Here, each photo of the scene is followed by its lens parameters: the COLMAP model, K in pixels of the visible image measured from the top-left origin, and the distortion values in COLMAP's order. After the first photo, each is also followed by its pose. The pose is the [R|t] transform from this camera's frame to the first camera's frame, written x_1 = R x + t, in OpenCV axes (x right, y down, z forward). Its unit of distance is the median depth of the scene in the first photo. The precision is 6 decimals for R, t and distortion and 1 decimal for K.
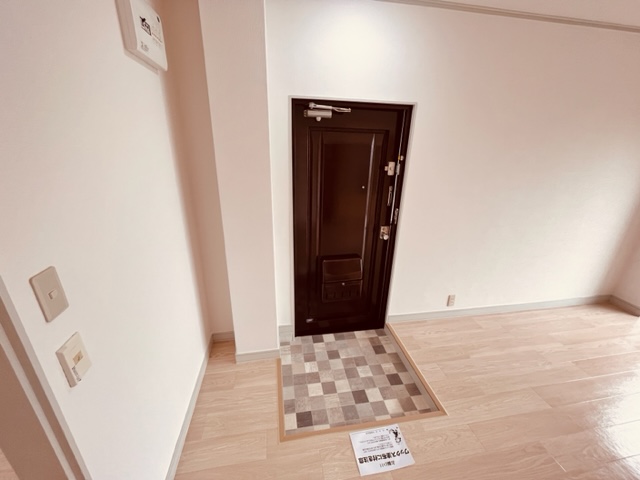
lens RADIAL K [[260.2, 0, 320.0], [0, 260.2, 240.0], [0, 0, 1]] dist [-0.002117, -0.000115]
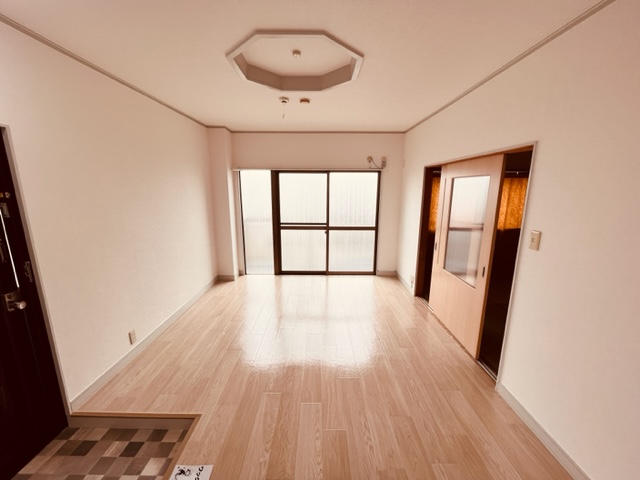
lens RADIAL K [[260.2, 0, 320.0], [0, 260.2, 240.0], [0, 0, 1]] dist [-0.002117, -0.000115]
pose [[0.171945, -0.219252, 0.960398, -0.227593], [0.343759, 0.926987, 0.150079, -0.002282], [-0.923182, 0.304340, 0.234761, 0.040974]]
